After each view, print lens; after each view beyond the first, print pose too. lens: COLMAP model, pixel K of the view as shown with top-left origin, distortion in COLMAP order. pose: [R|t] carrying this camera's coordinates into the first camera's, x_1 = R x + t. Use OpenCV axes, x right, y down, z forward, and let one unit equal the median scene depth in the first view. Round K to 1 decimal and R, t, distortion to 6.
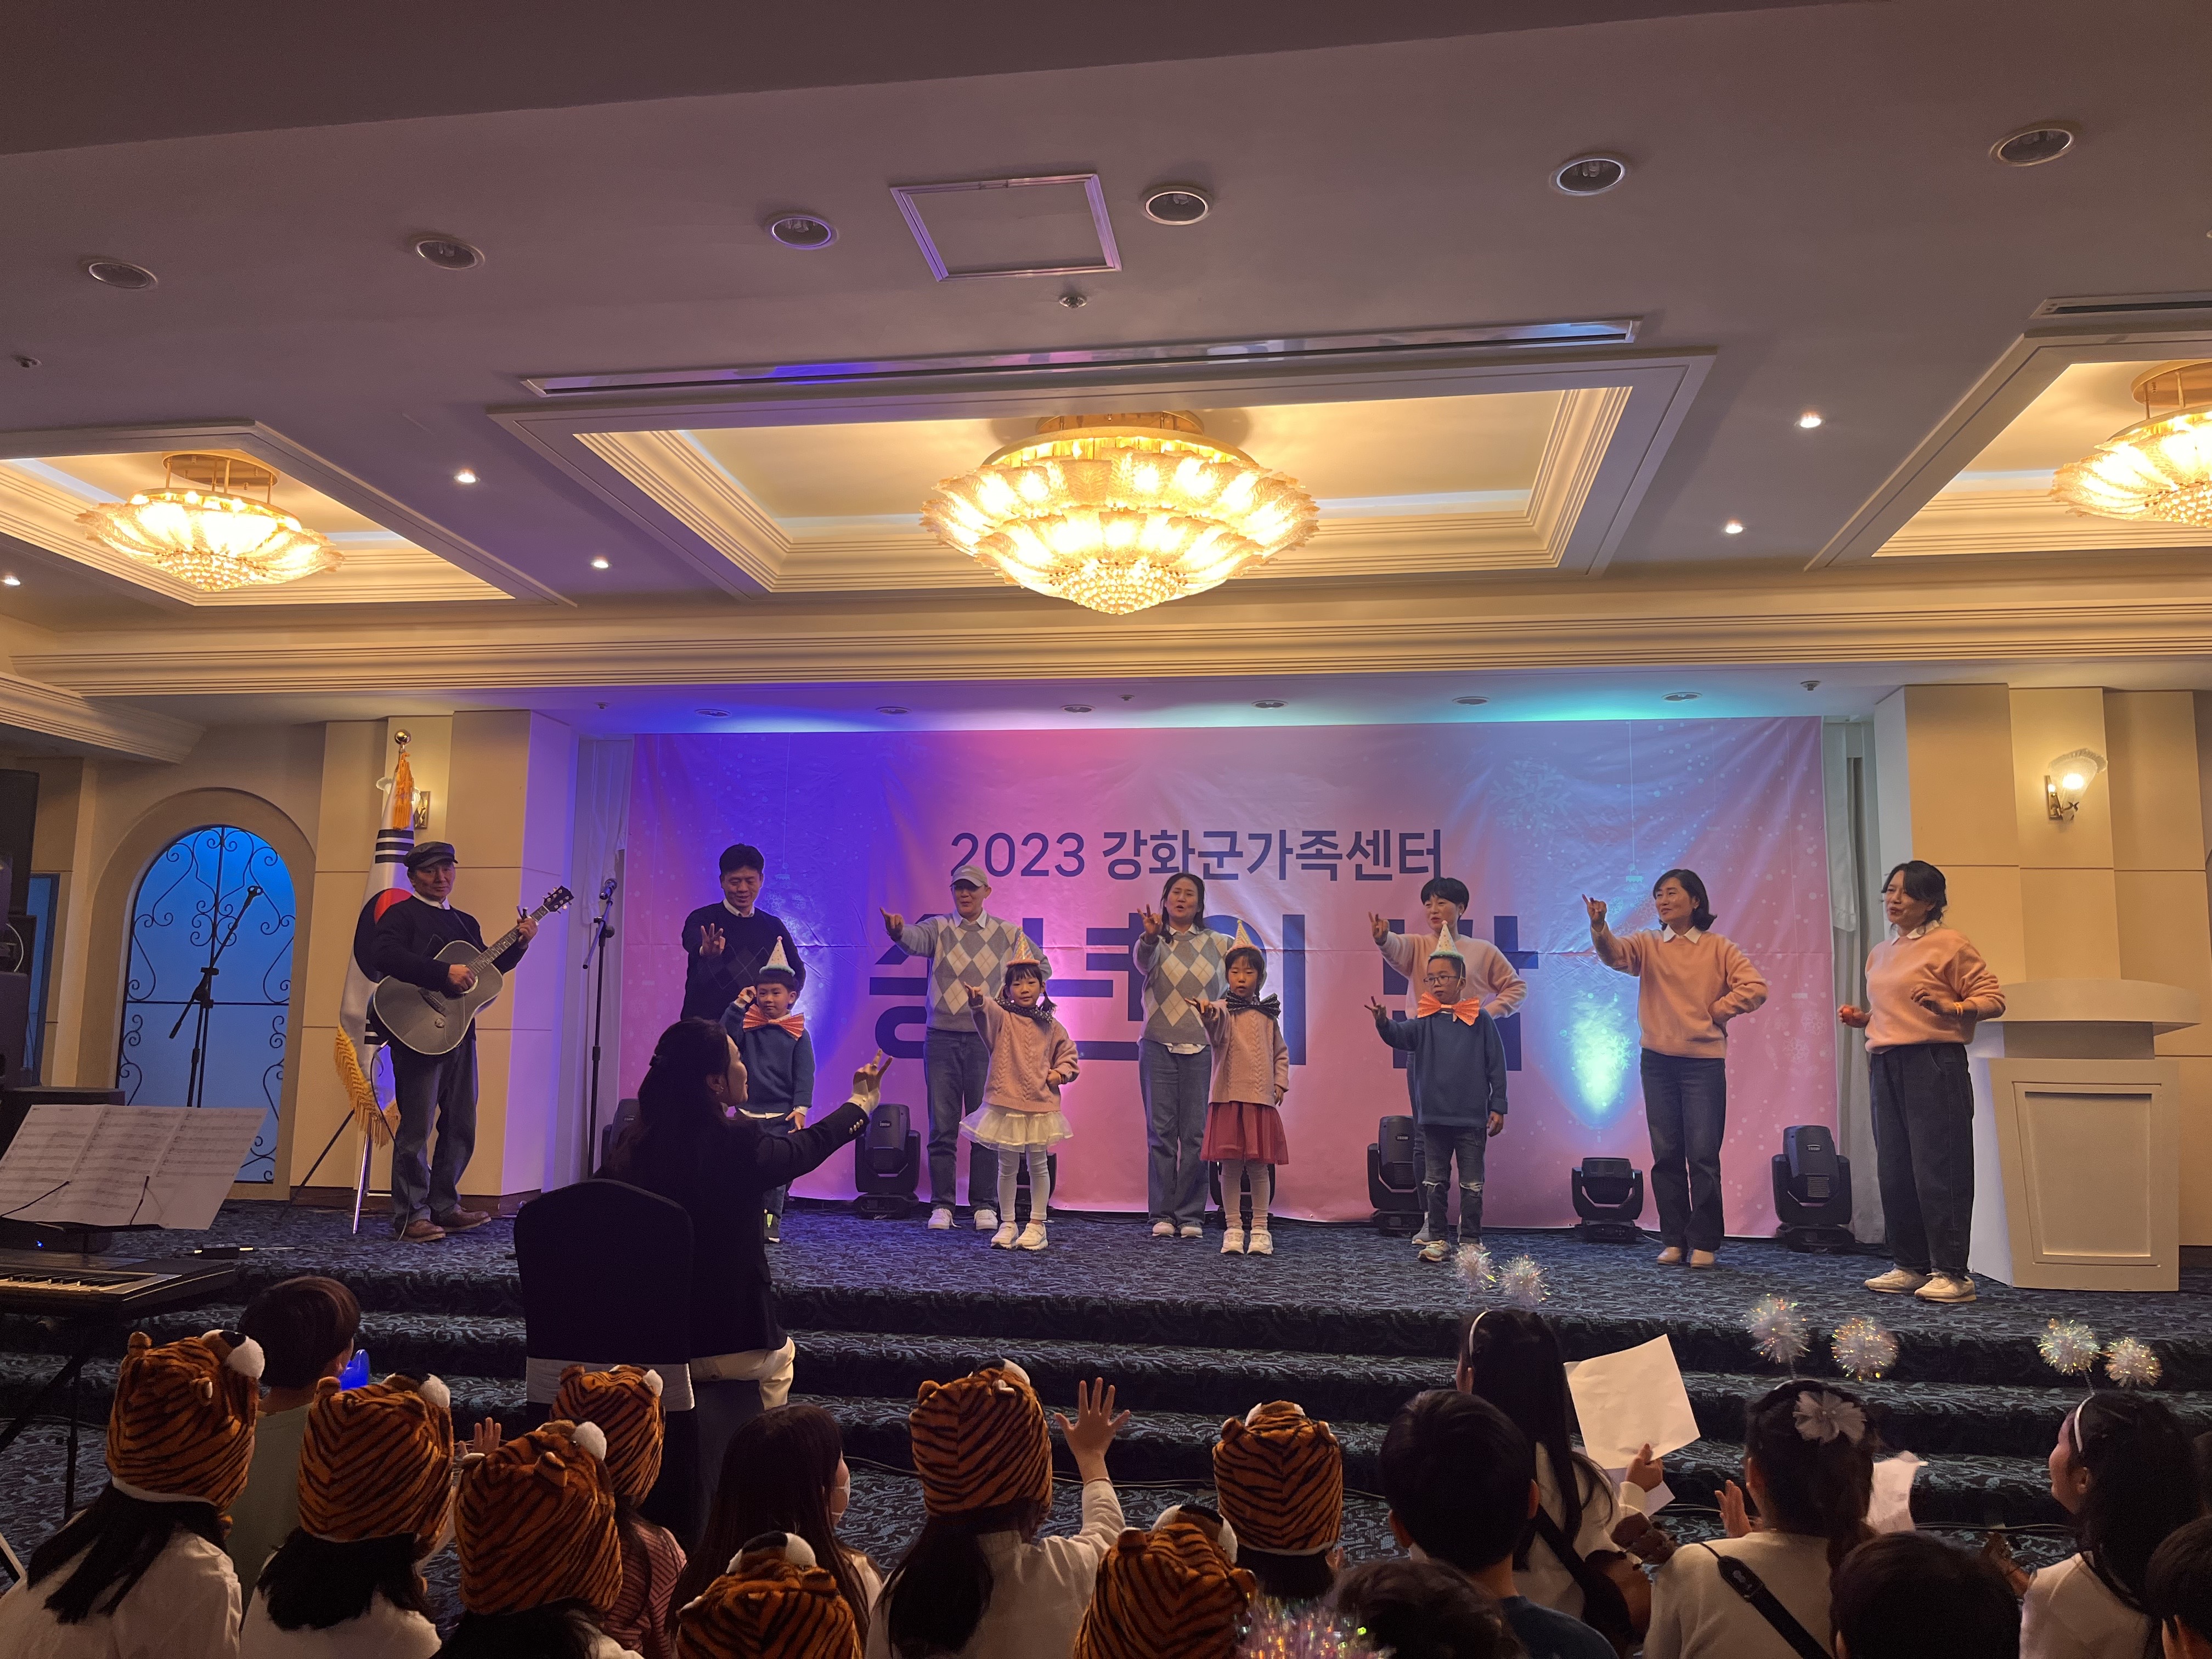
lens RADIAL K [[1657.6, 0, 1101.6], [0, 1657.6, 827.6], [0, 0, 1]] dist [0.011886, -0.000856]
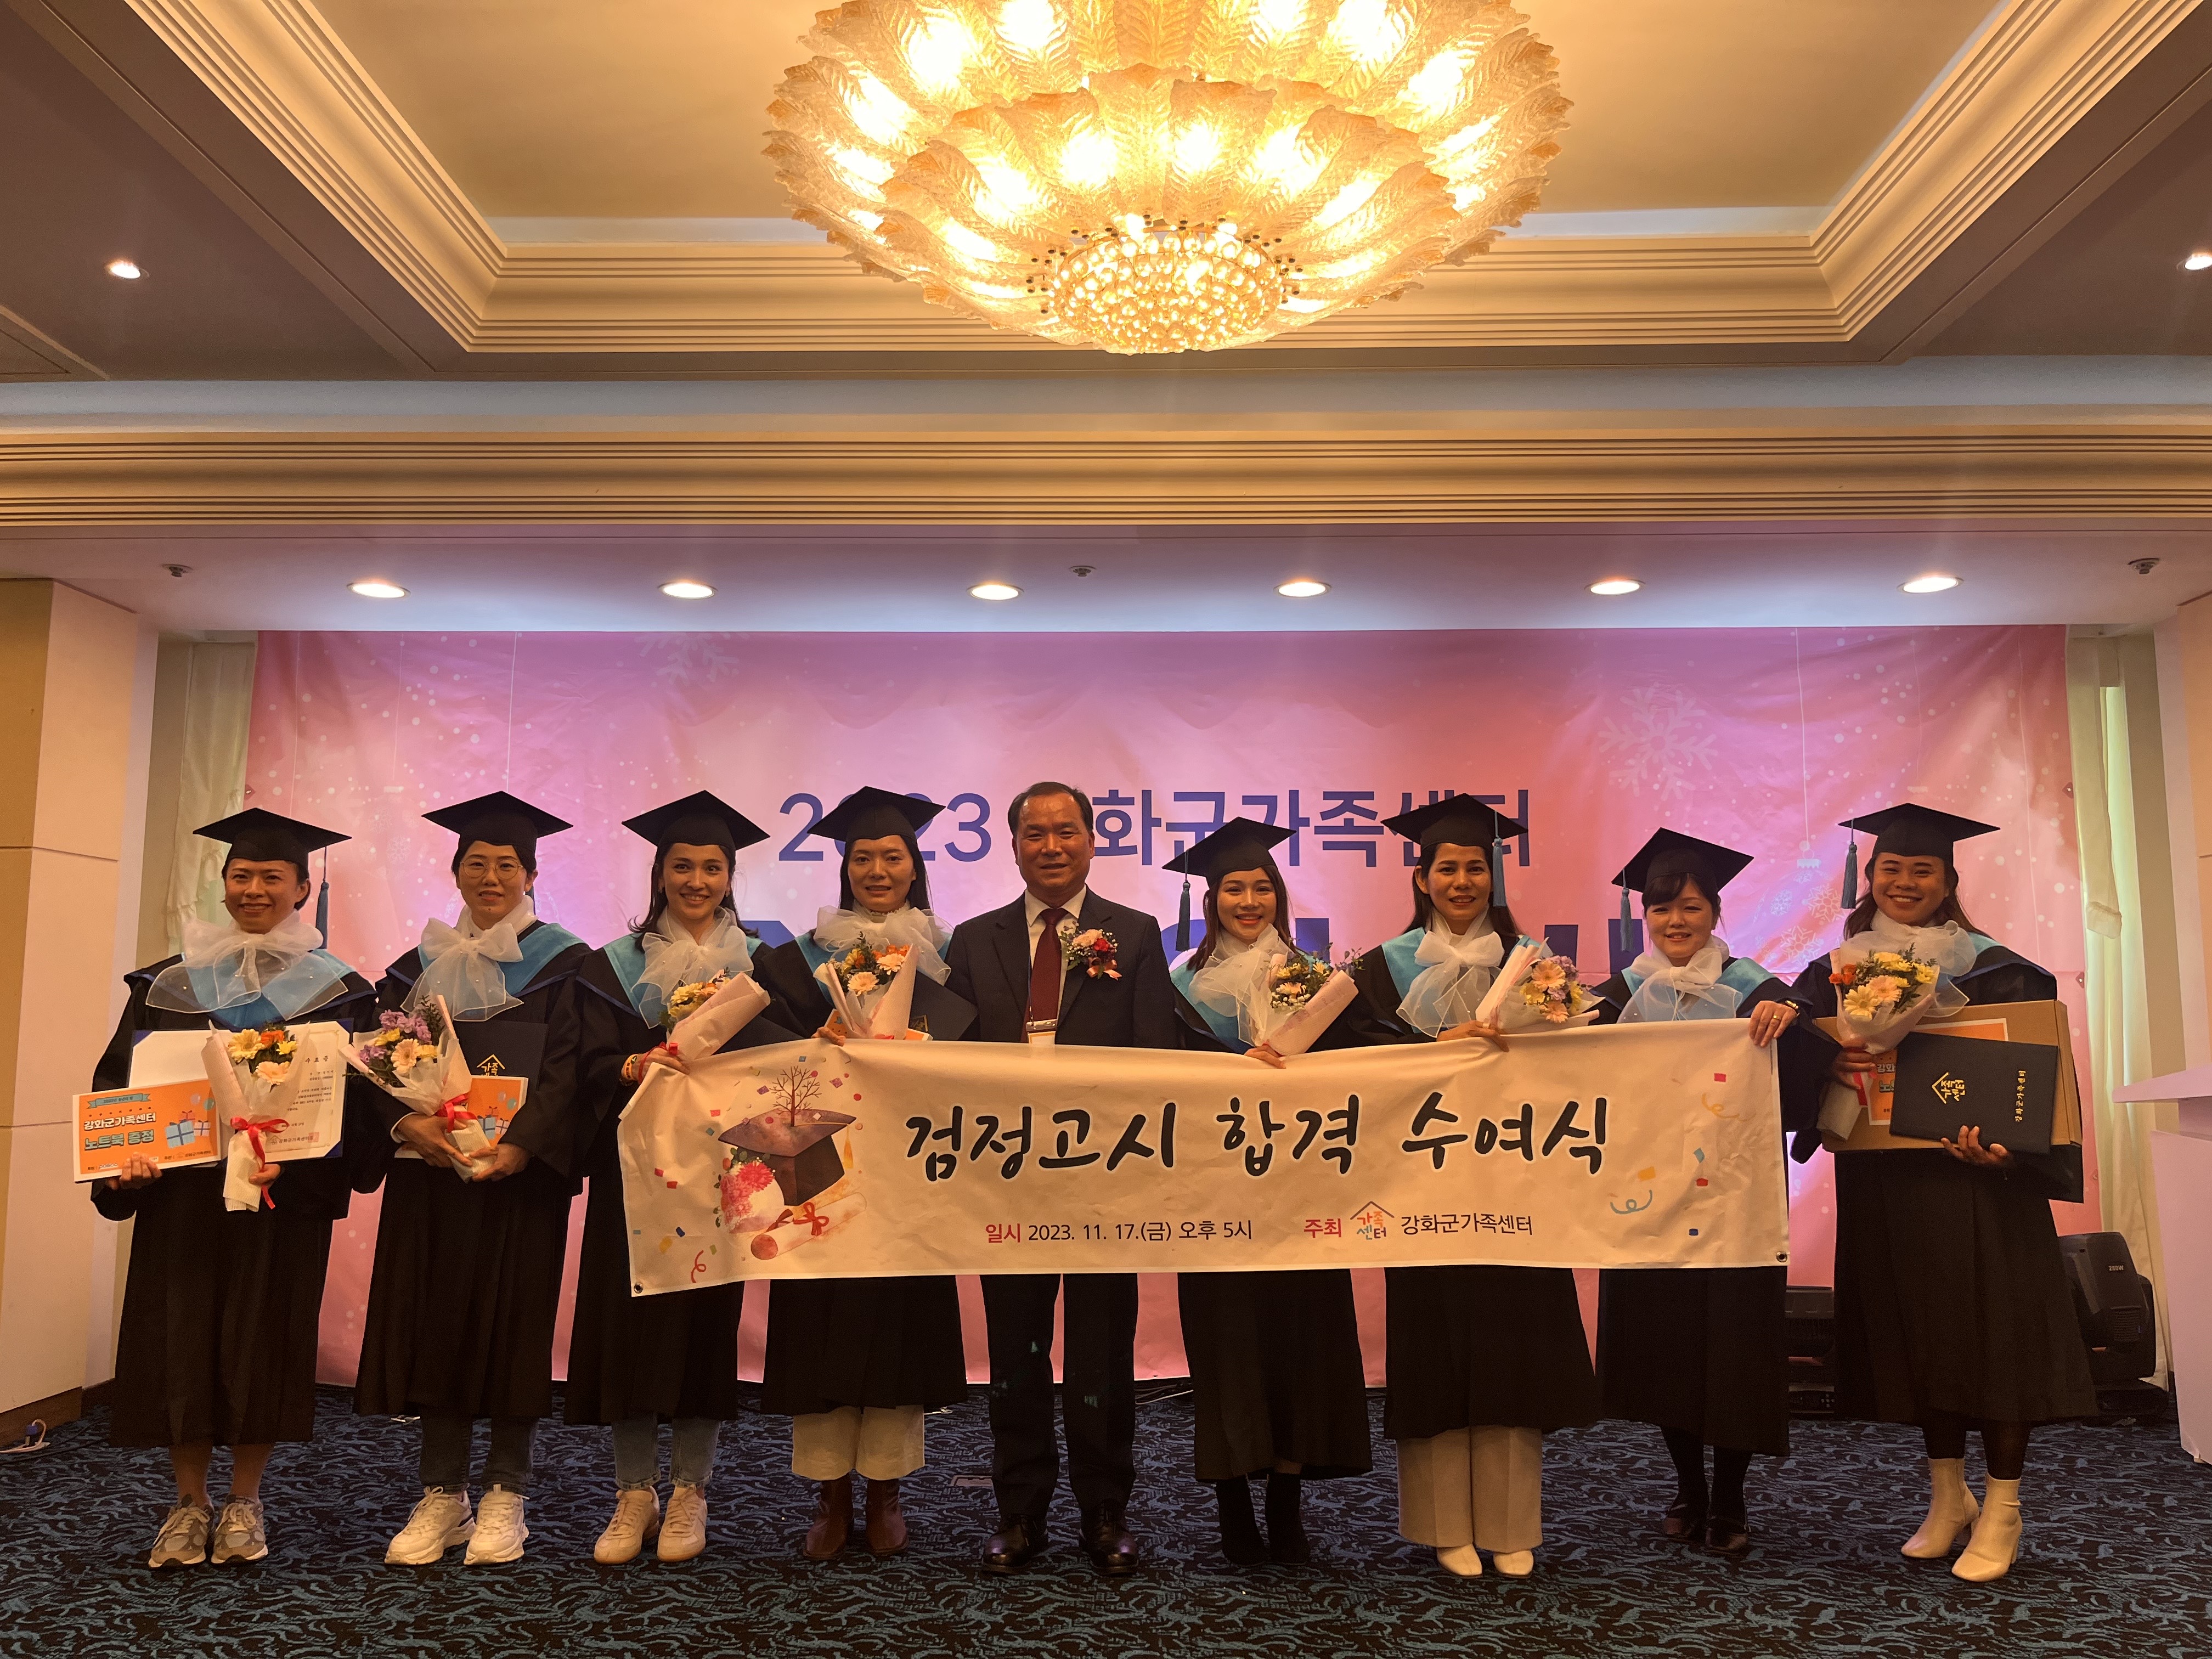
lens RADIAL K [[1657.6, 0, 1114.8], [0, 1657.6, 832.8], [0, 0, 1]] dist [0.011886, -0.000856]
pose [[0.989655, 0.000077, 0.143465, -0.057513], [-0.002316, 0.999878, 0.015436, 0.008607], [-0.143446, -0.015609, 0.989535, 0.367989]]
